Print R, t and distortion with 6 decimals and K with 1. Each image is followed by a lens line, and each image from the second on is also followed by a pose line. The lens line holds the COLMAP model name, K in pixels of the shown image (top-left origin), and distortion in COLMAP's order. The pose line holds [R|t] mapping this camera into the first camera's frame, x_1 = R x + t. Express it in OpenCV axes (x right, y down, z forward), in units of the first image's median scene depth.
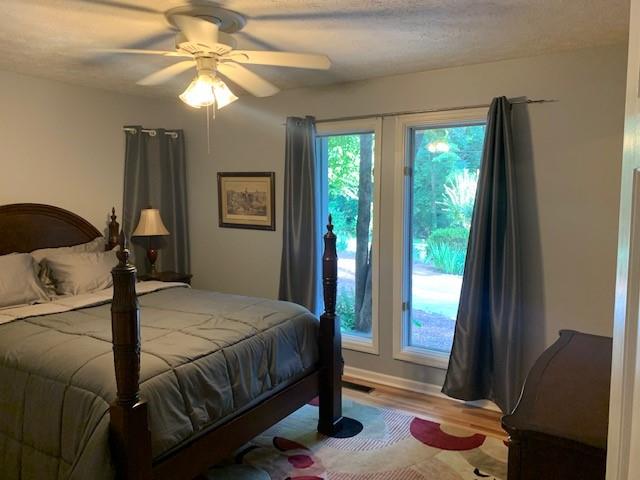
lens RADIAL K [[493.1, 0, 320.0], [0, 493.1, 240.0], [0, 0, 1]] dist [0.005342, 0.001756]
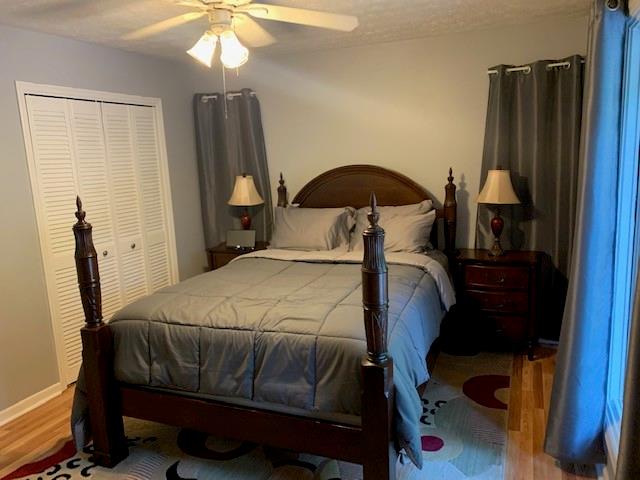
lens RADIAL K [[470.9, 0, 321.2], [0, 470.9, 248.2], [0, 0, 1]] dist [0.057330, -0.000186]
pose [[0.177415, 0.189161, -0.965786, 0.655359], [-0.055270, 0.981720, 0.182129, -0.105791], [0.982583, 0.021067, 0.184627, 0.959289]]
